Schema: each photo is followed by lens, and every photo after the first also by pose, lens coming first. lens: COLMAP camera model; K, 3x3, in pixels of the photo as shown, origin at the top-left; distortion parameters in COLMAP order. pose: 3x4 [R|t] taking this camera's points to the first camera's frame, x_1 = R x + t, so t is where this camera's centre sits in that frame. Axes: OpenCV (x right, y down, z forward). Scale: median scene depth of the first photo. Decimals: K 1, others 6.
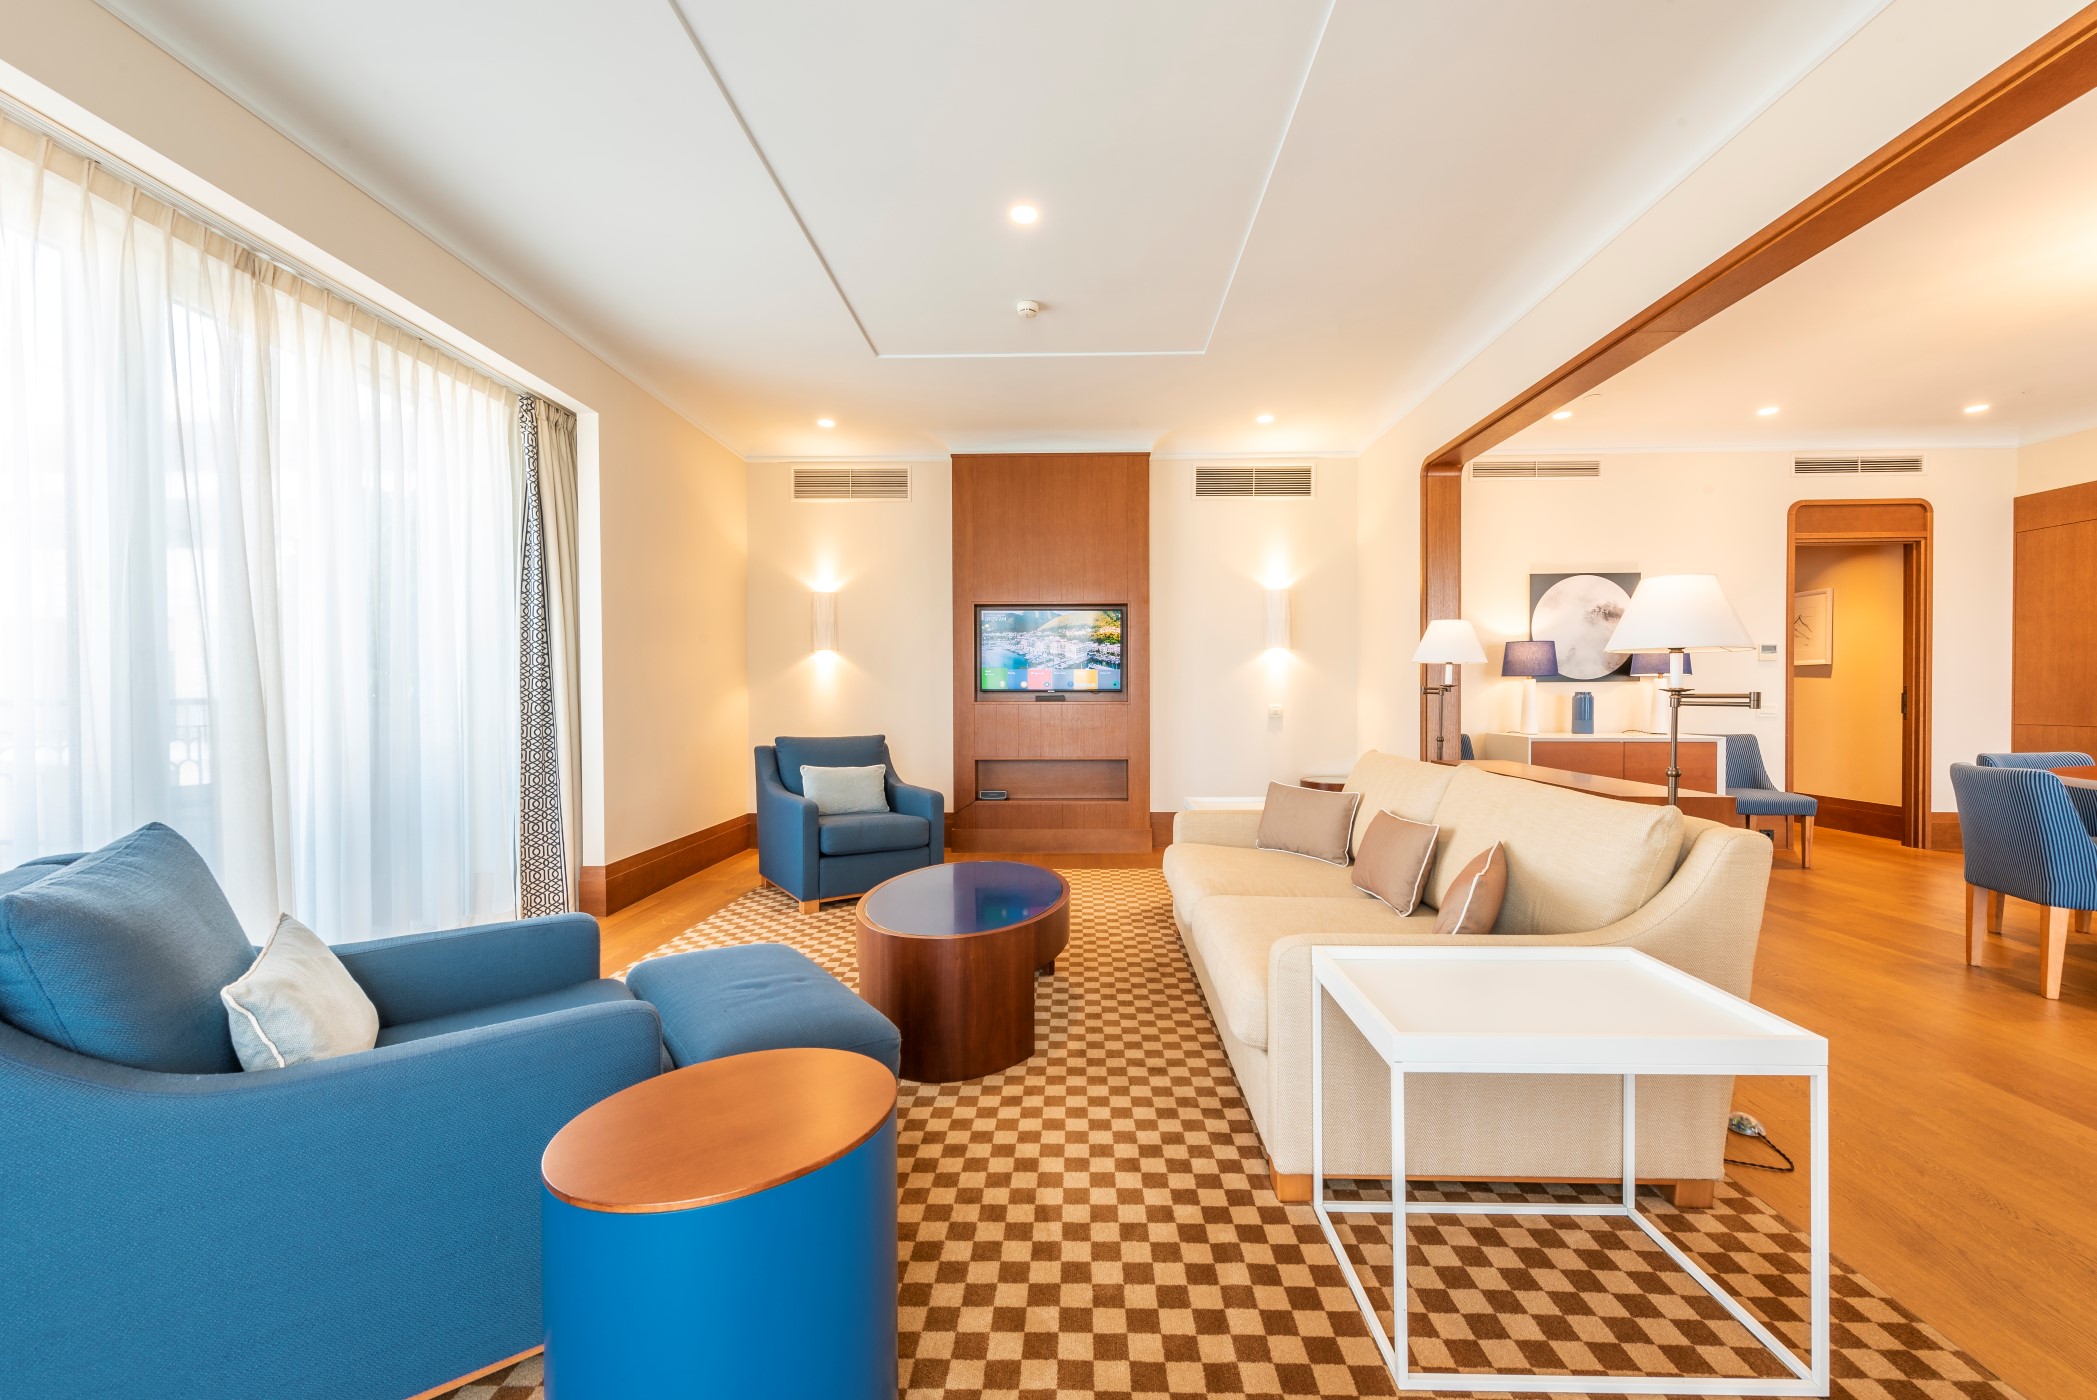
lens RADIAL K [[815.4, 0, 1056.0], [0, 815.4, 702.0], [0, 0, 1]] dist [-0.000844, -0.000070]
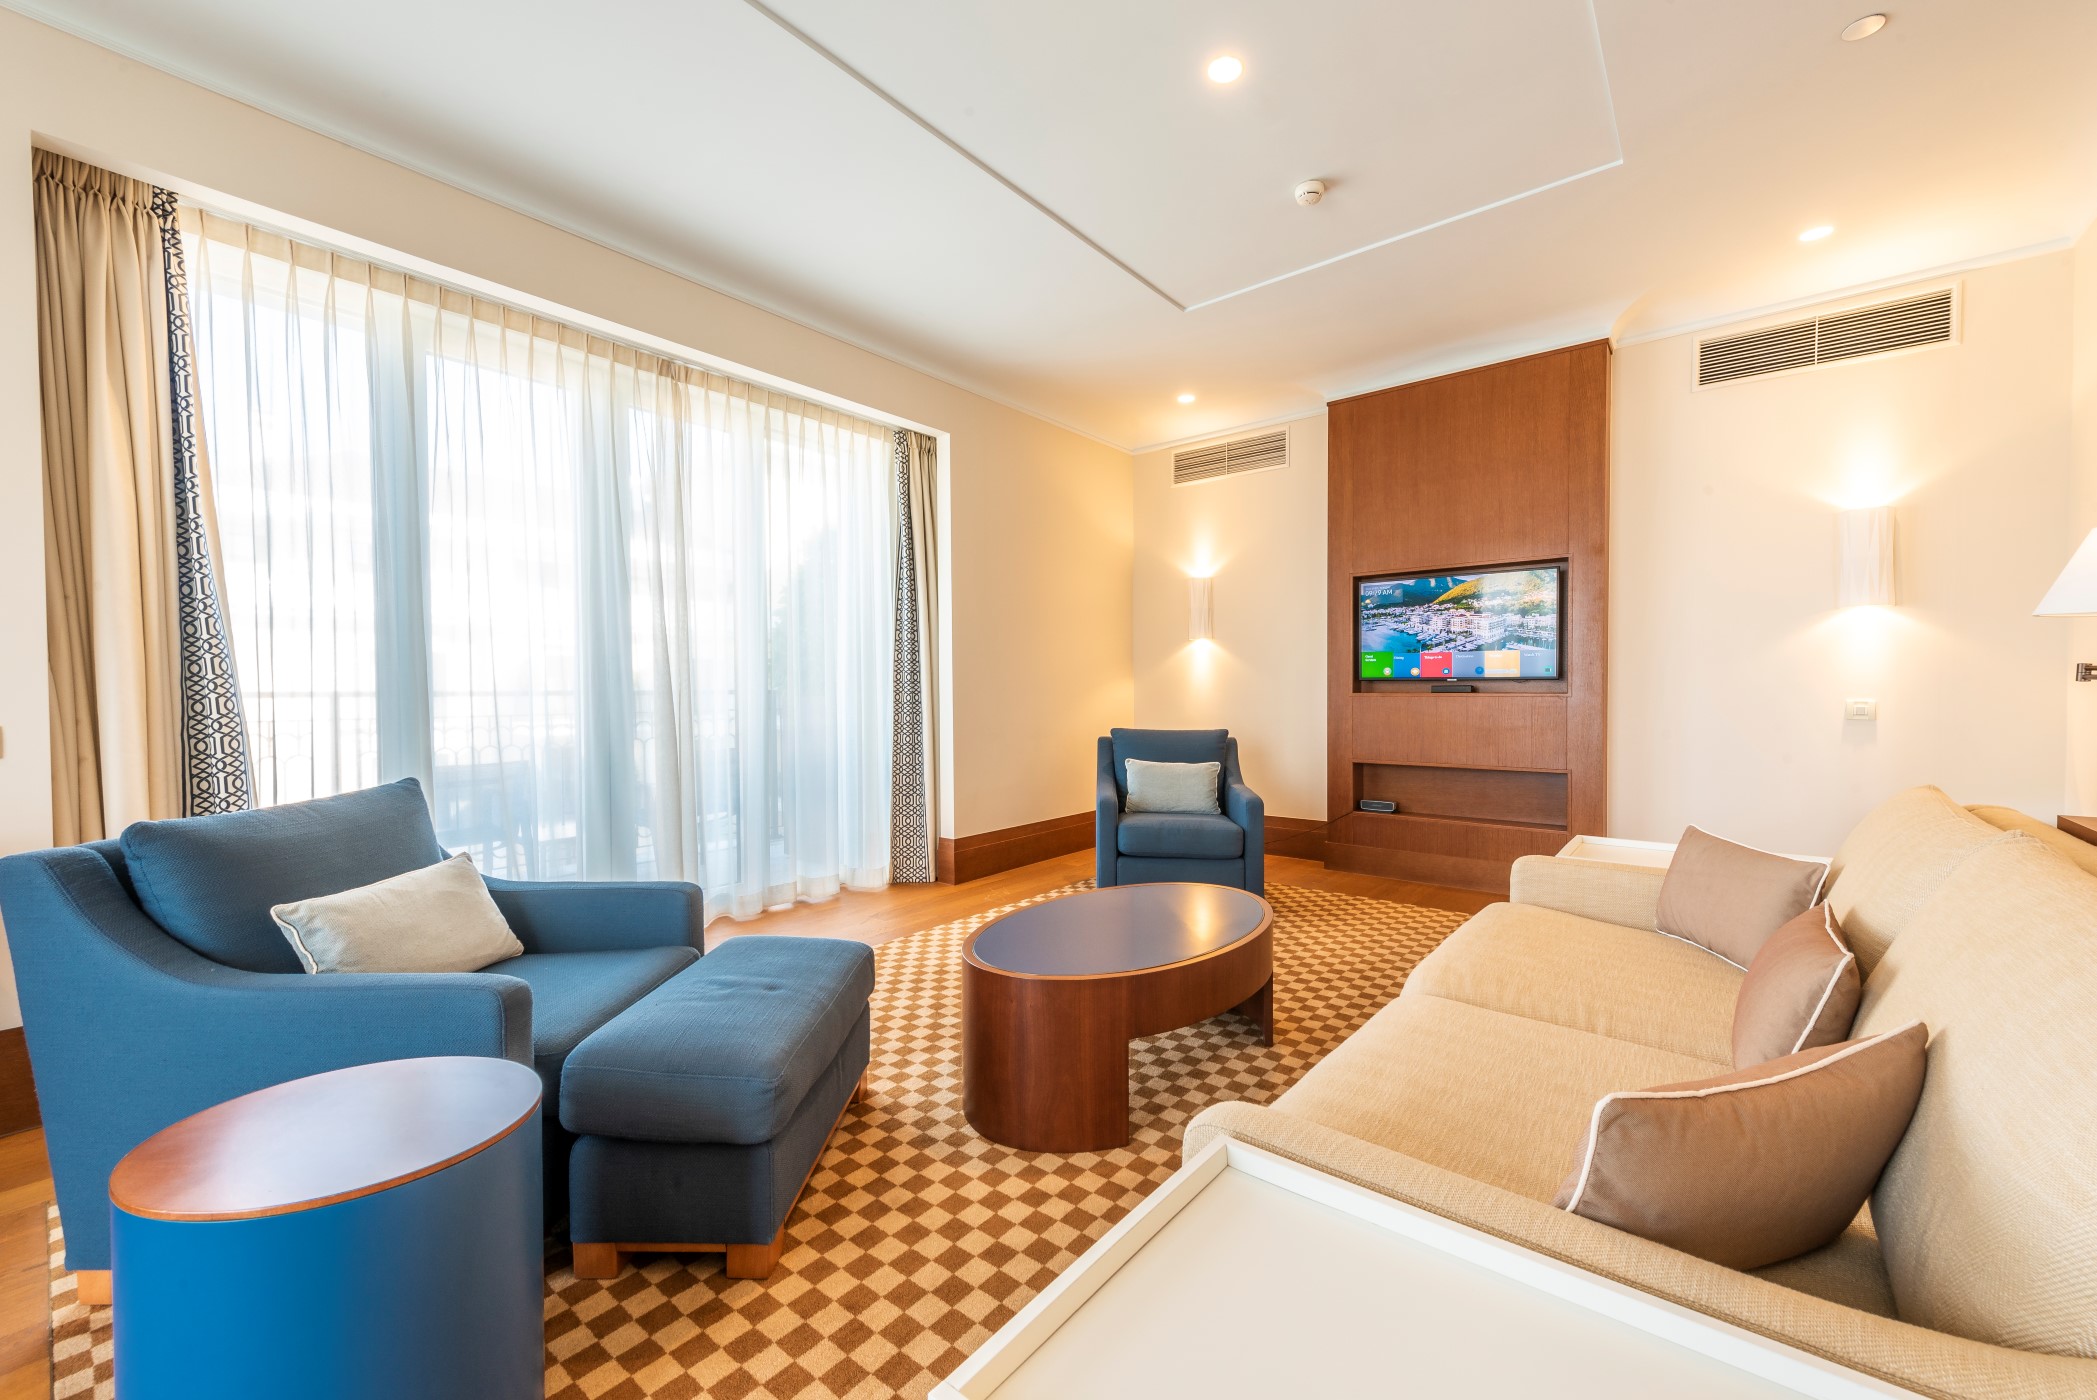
lens RADIAL K [[814.5, 0, 1048.5], [0, 814.5, 700.0], [0, 0, 1]] dist [0.005912, -0.000041]
pose [[0.792526, 0.007123, -0.609797, 0.165677], [-0.001890, 0.999956, 0.009224, -0.000183], [0.609836, -0.006157, 0.792504, 0.145686]]
